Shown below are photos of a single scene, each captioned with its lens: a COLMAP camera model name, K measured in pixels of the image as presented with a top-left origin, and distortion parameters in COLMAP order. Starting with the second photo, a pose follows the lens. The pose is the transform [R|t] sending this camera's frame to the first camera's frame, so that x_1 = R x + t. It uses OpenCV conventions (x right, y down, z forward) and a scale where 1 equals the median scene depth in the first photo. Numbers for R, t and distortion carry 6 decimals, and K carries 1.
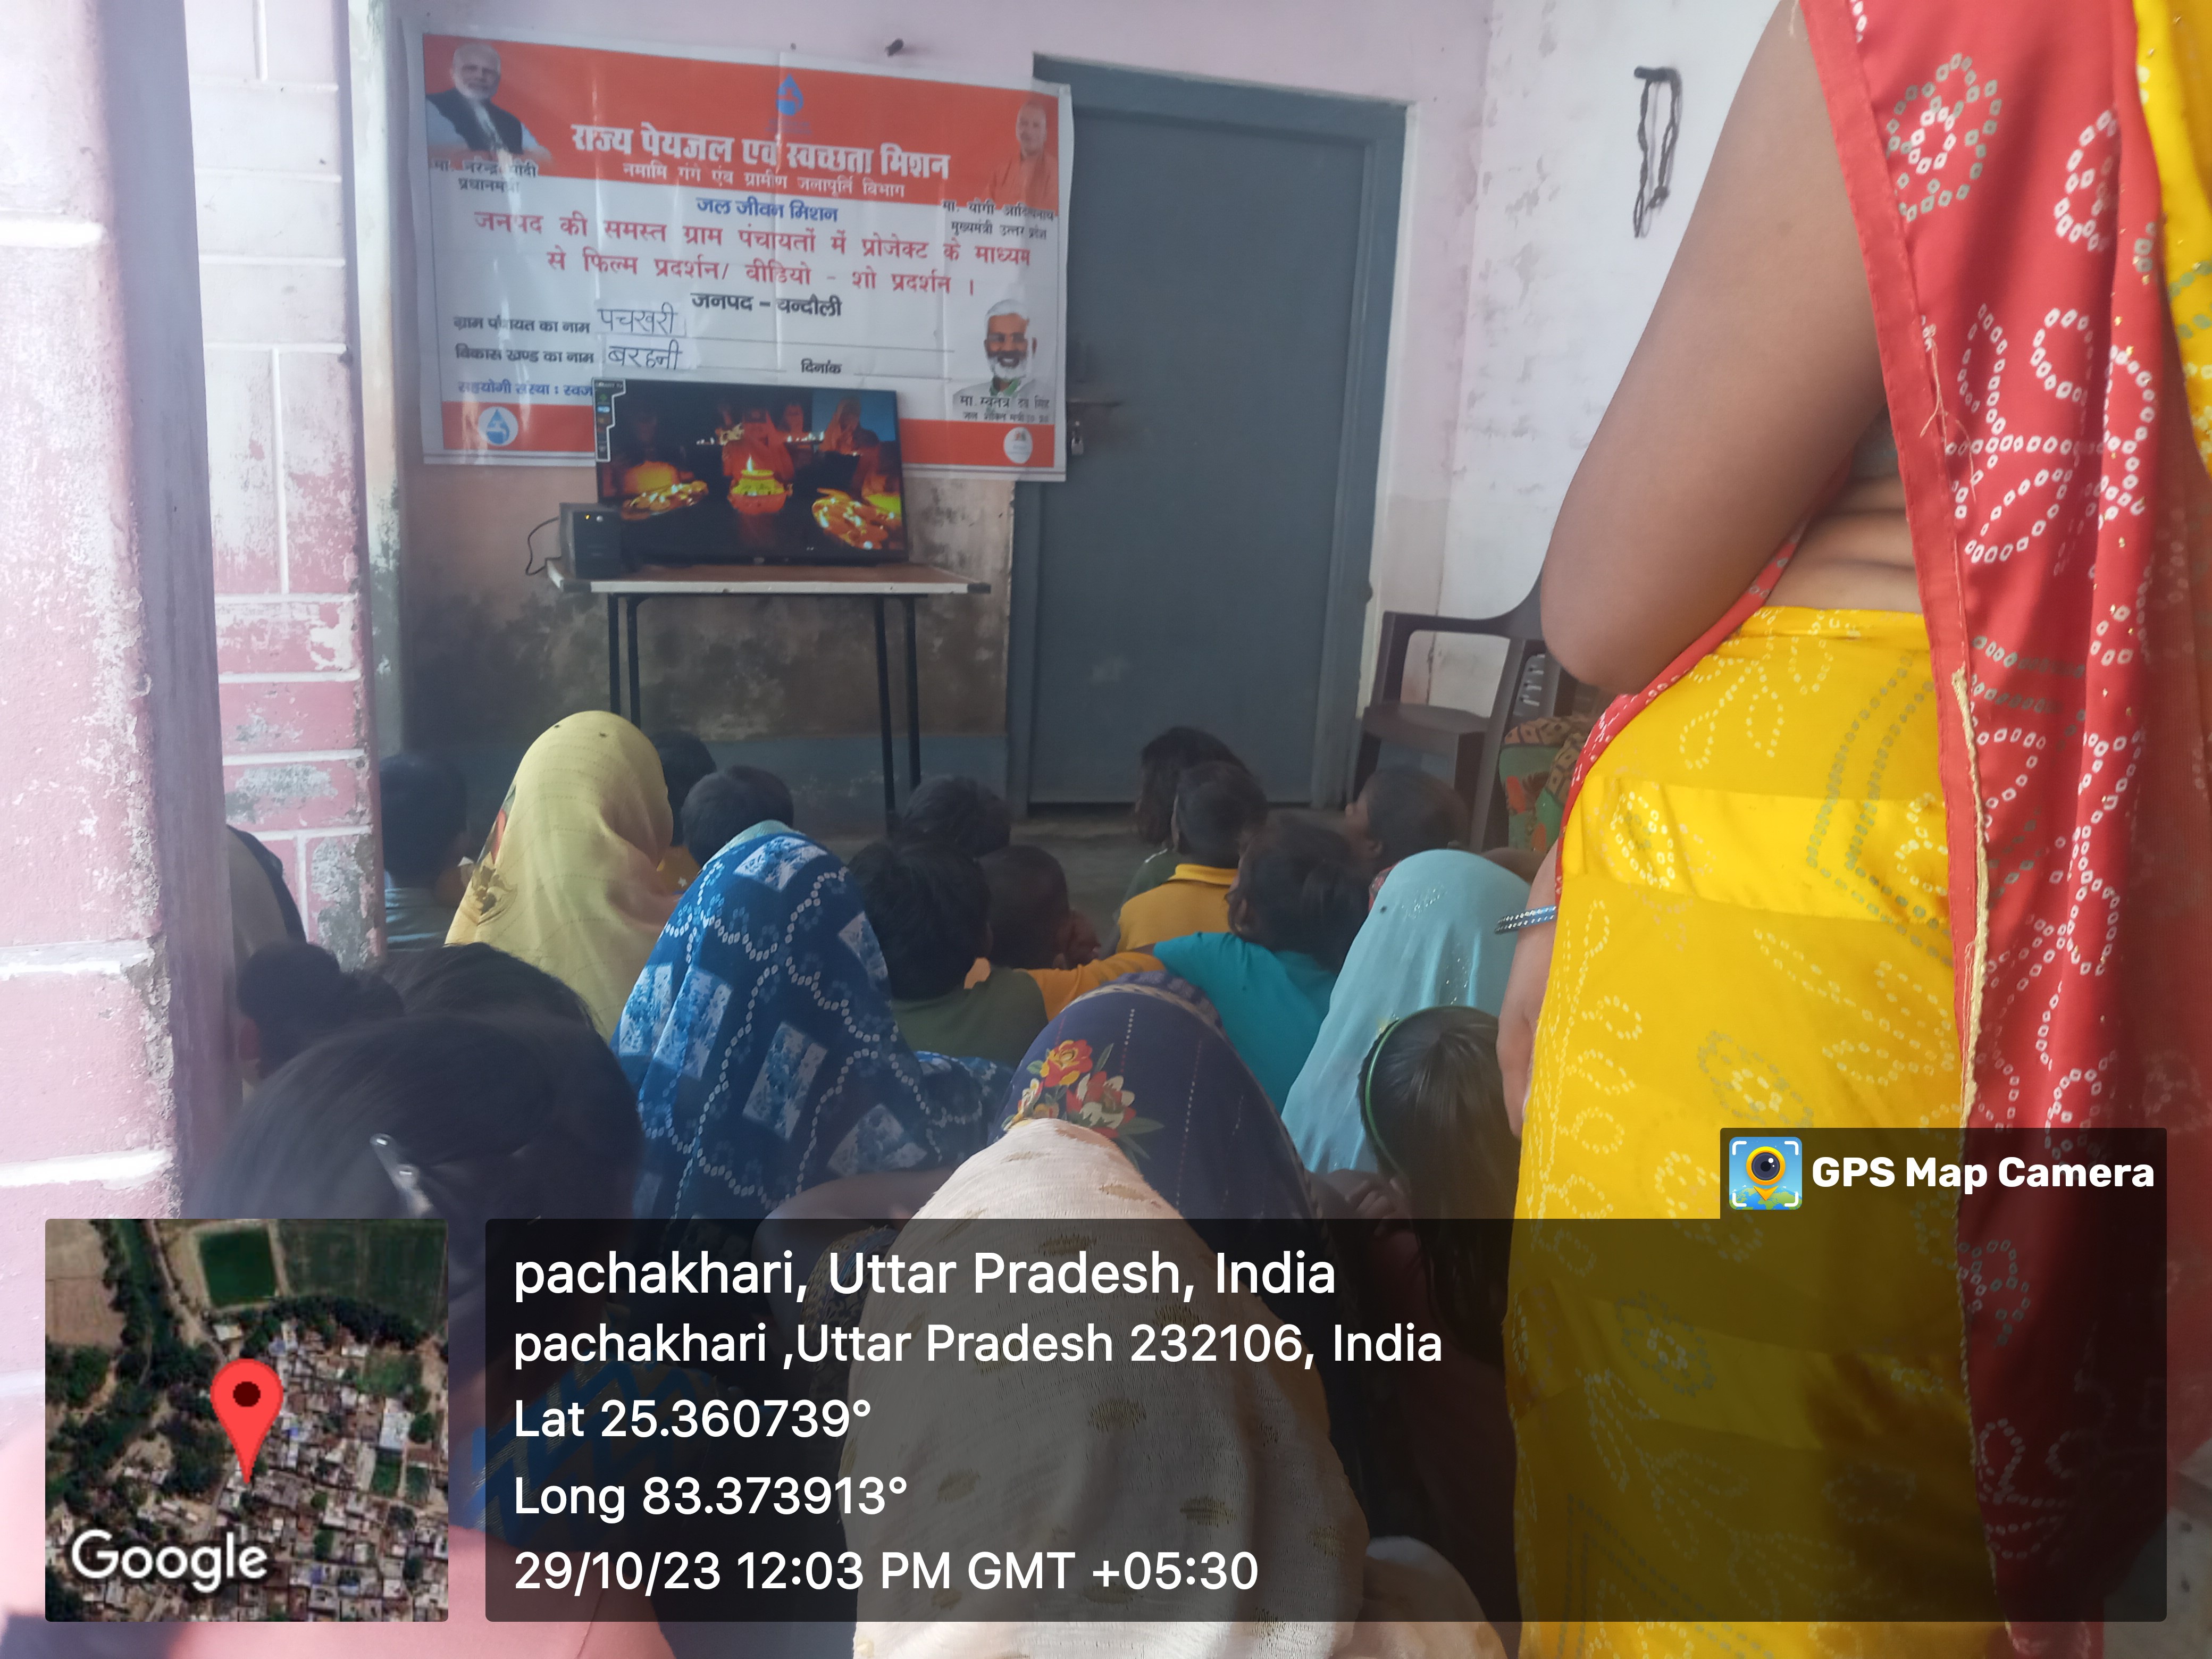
lens RADIAL K [[1845.3, 0, 1138.3], [0, 1845.3, 801.7], [0, 0, 1]] dist [0.021680, -0.036167]
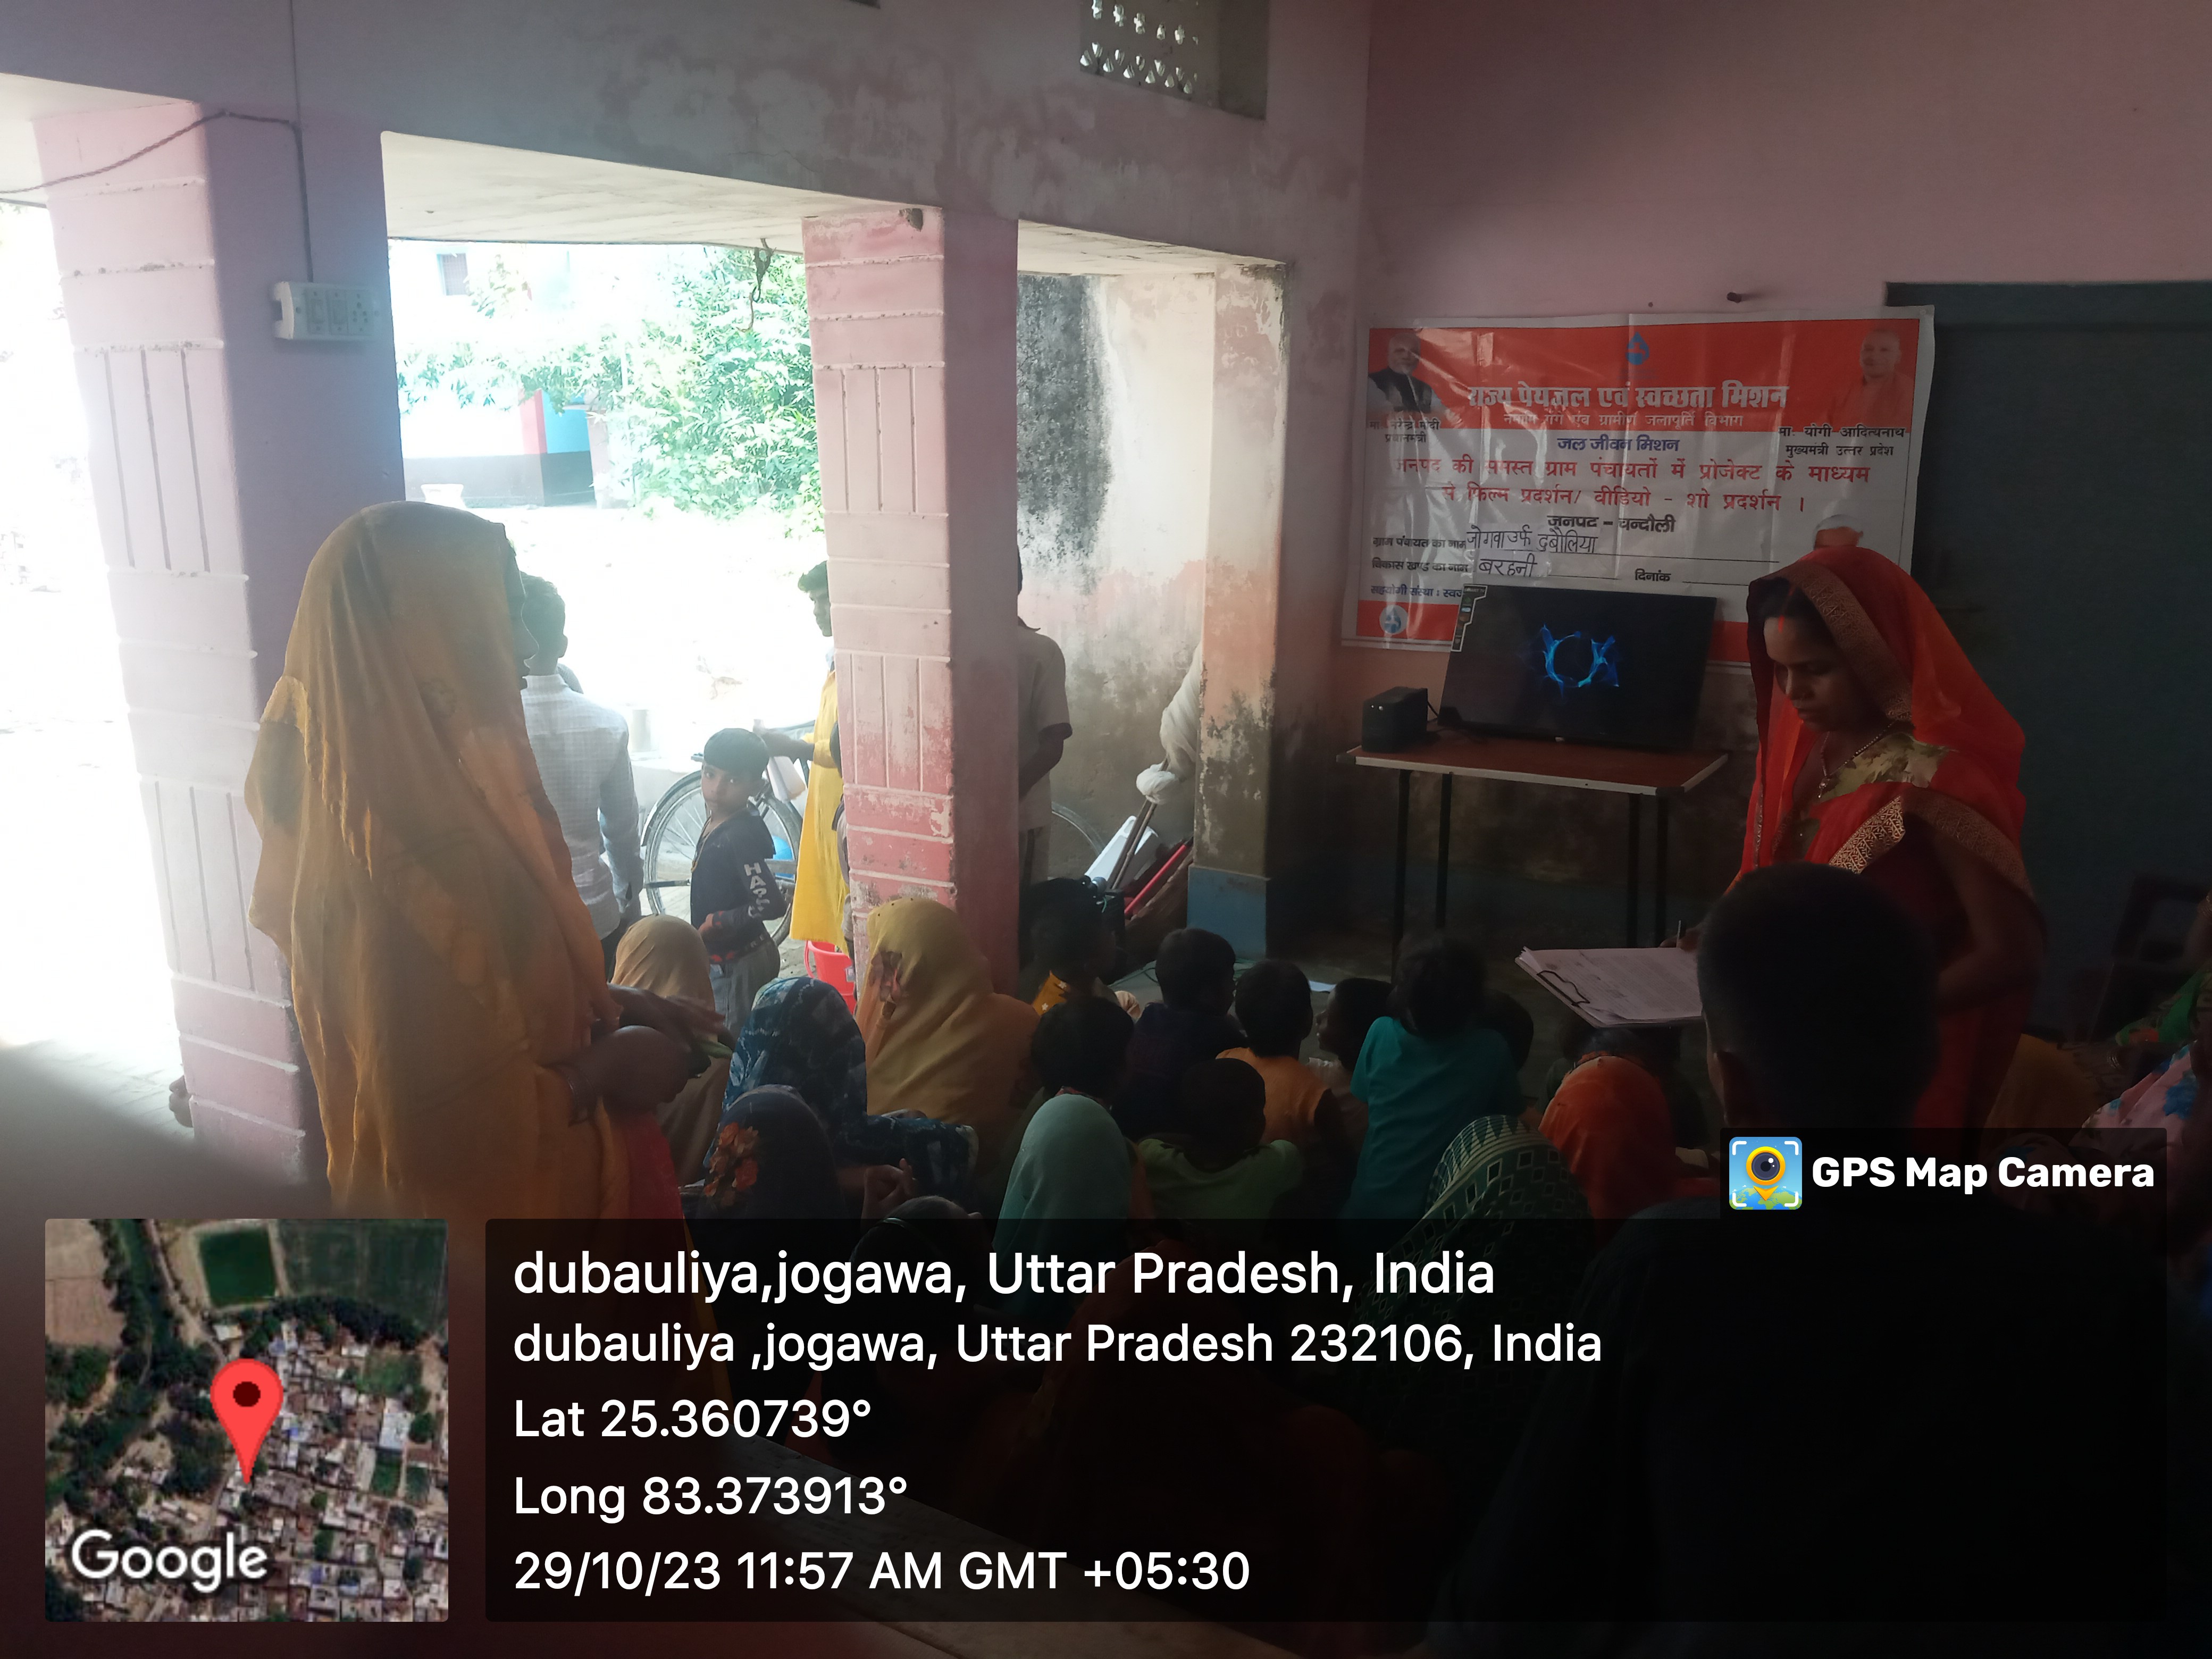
lens RADIAL K [[1845.3, 0, 1041.7], [0, 1845.3, 857.1], [0, 0, 1]] dist [0.021680, -0.036167]
pose [[0.620848, 0.156923, -0.768064, 0.510019], [-0.136448, 0.986436, 0.091244, -0.117252], [0.771965, 0.048153, 0.633839, -0.014192]]
